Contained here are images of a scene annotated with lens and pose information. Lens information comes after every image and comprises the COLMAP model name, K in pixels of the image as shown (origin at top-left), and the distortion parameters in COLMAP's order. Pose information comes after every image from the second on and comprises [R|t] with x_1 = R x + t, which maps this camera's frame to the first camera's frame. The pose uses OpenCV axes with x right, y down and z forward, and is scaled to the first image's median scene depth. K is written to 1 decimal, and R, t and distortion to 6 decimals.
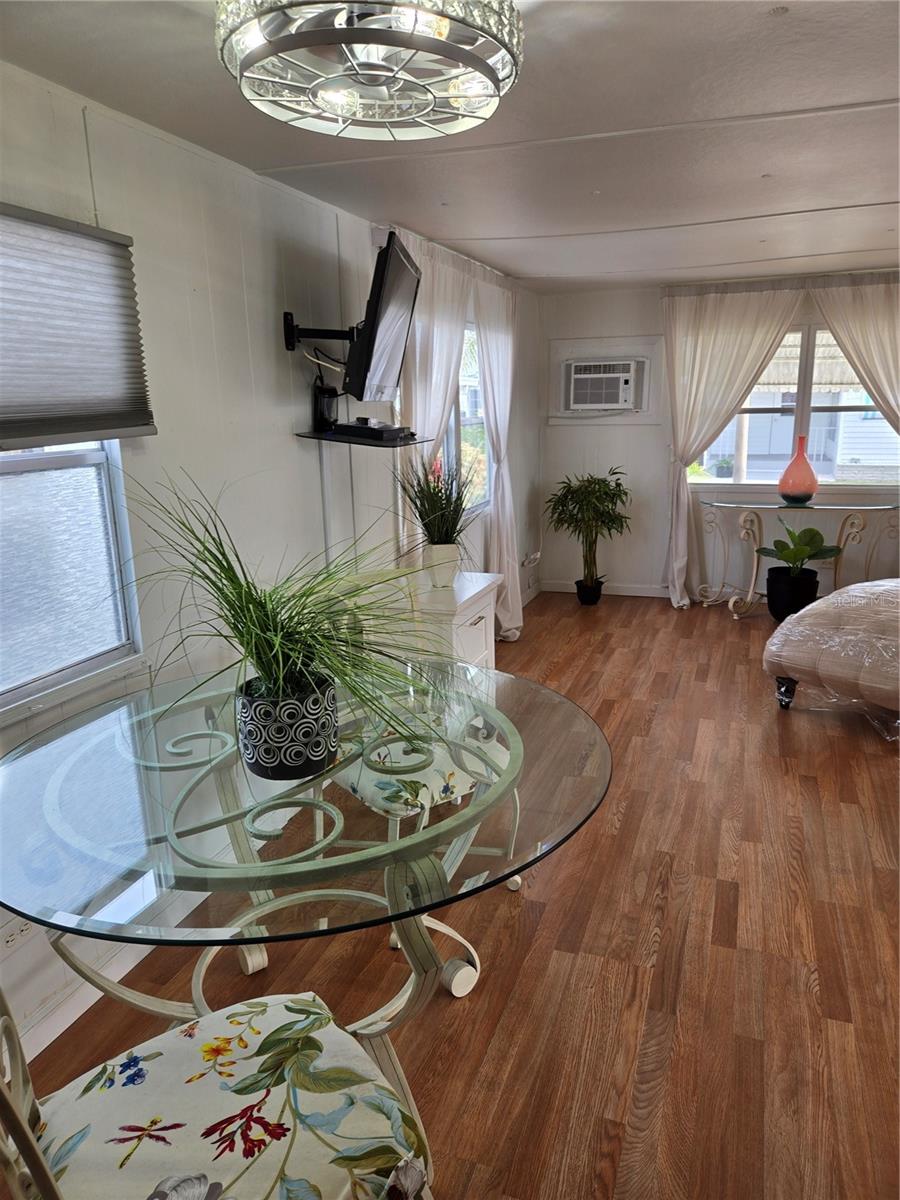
lens RADIAL K [[817.5, 0, 450.0], [0, 817.5, 600.0], [0, 0, 1]] dist [0.101543, -0.101014]
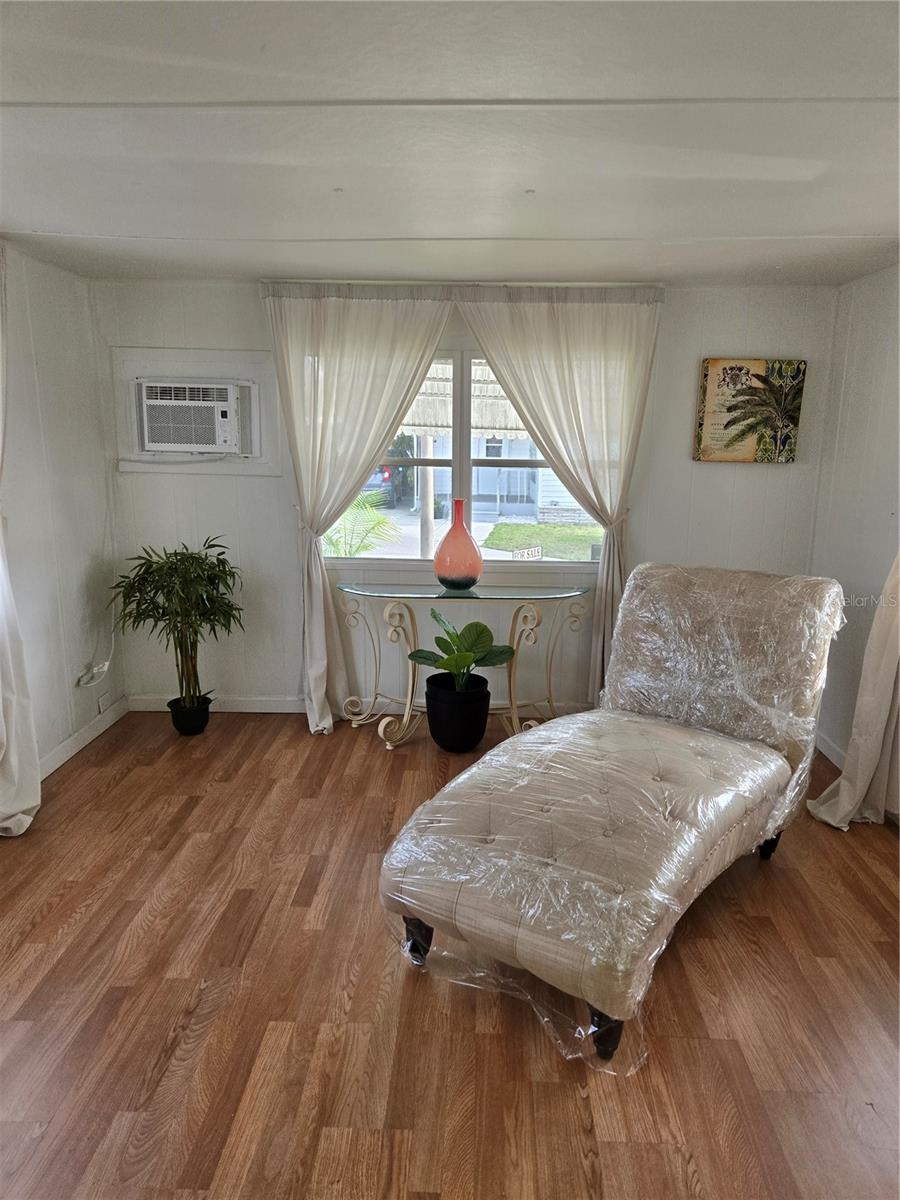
lens RADIAL K [[817.5, 0, 450.0], [0, 817.5, 600.0], [0, 0, 1]] dist [0.101543, -0.101014]
pose [[0.951494, -0.031037, 0.306097, 0.186095], [0.042071, 0.998679, -0.029516, -0.084932], [-0.304777, 0.040962, 0.951543, 0.306376]]
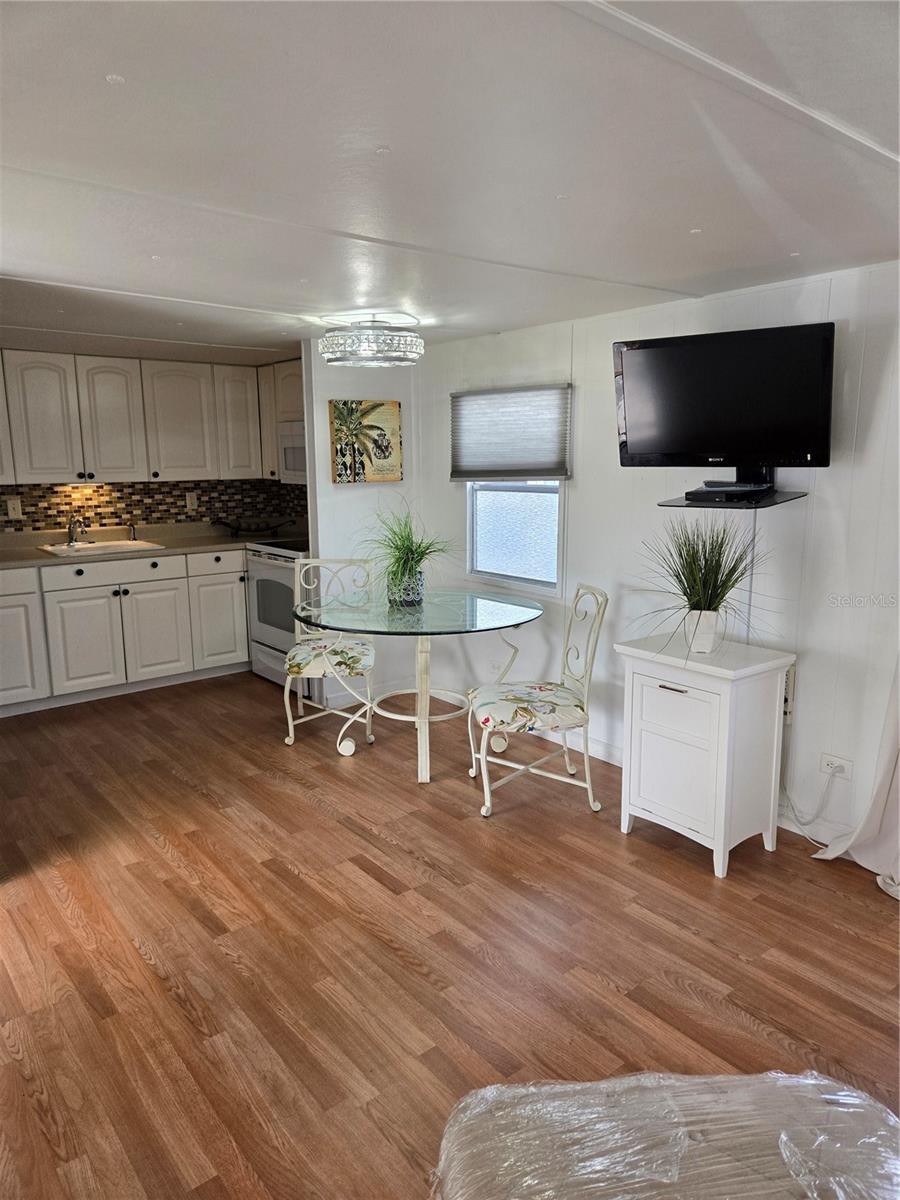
lens RADIAL K [[817.5, 0, 450.0], [0, 817.5, 600.0], [0, 0, 1]] dist [0.101543, -0.101014]
pose [[-0.526695, 0.159805, -0.834898, 0.576046], [-0.192156, 0.934365, 0.300065, -0.186664], [0.828051, 0.318473, -0.461418, 0.708154]]
